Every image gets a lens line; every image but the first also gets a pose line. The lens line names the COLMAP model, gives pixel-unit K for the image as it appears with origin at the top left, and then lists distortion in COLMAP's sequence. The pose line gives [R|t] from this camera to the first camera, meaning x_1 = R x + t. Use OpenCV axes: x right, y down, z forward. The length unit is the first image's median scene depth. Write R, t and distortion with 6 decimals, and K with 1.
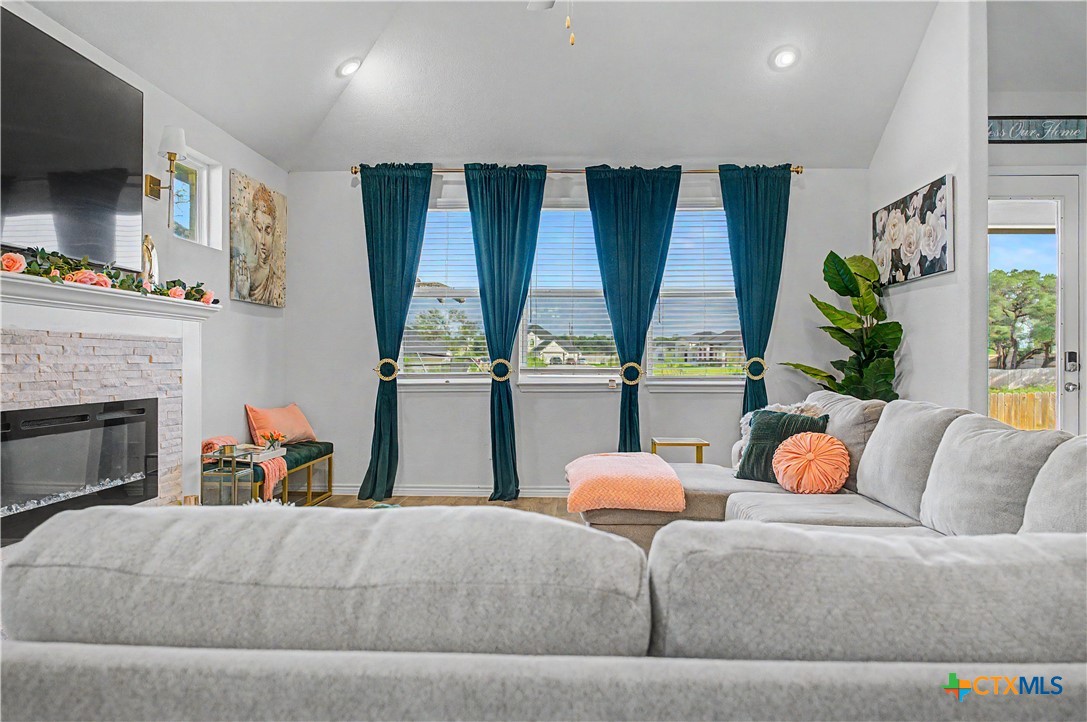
lens RADIAL K [[763.9, 0, 543.5], [0, 763.9, 361.0], [0, 0, 1]] dist [-0.008906, -0.003664]
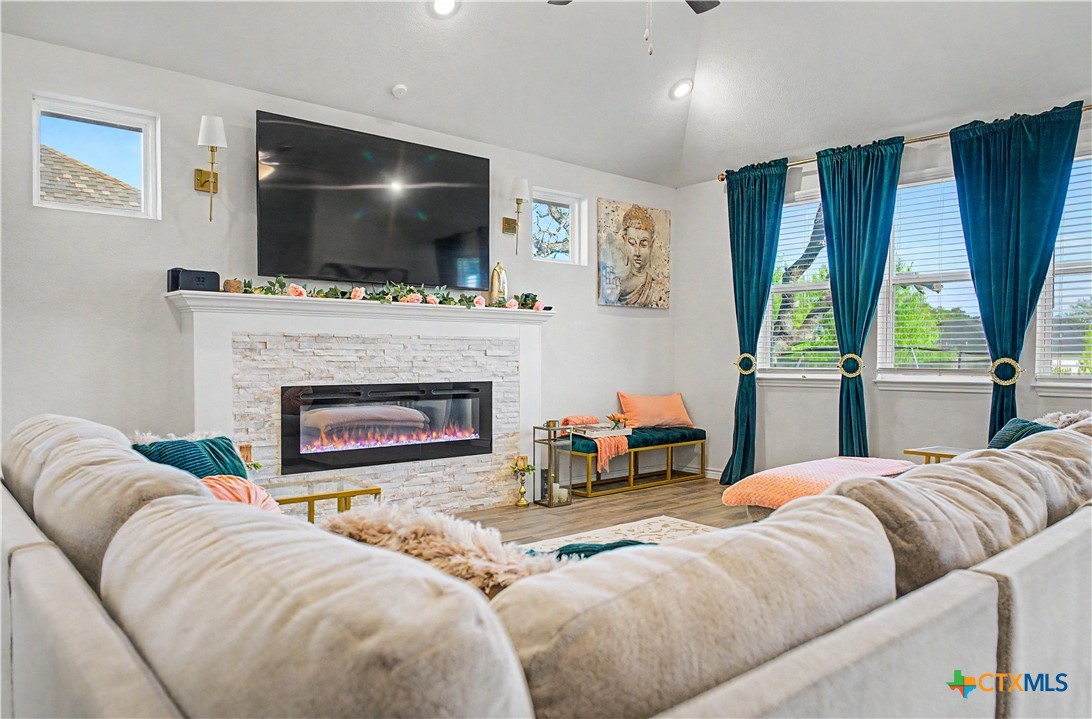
lens RADIAL K [[758.7, 0, 544.9], [0, 758.7, 379.0], [0, 0, 1]] dist [-0.000671, 0.000634]
pose [[0.688817, 0.024161, -0.724533, 0.366060], [-0.003847, 0.999552, 0.029674, 0.002134], [0.724925, -0.017652, 0.688602, 0.083759]]
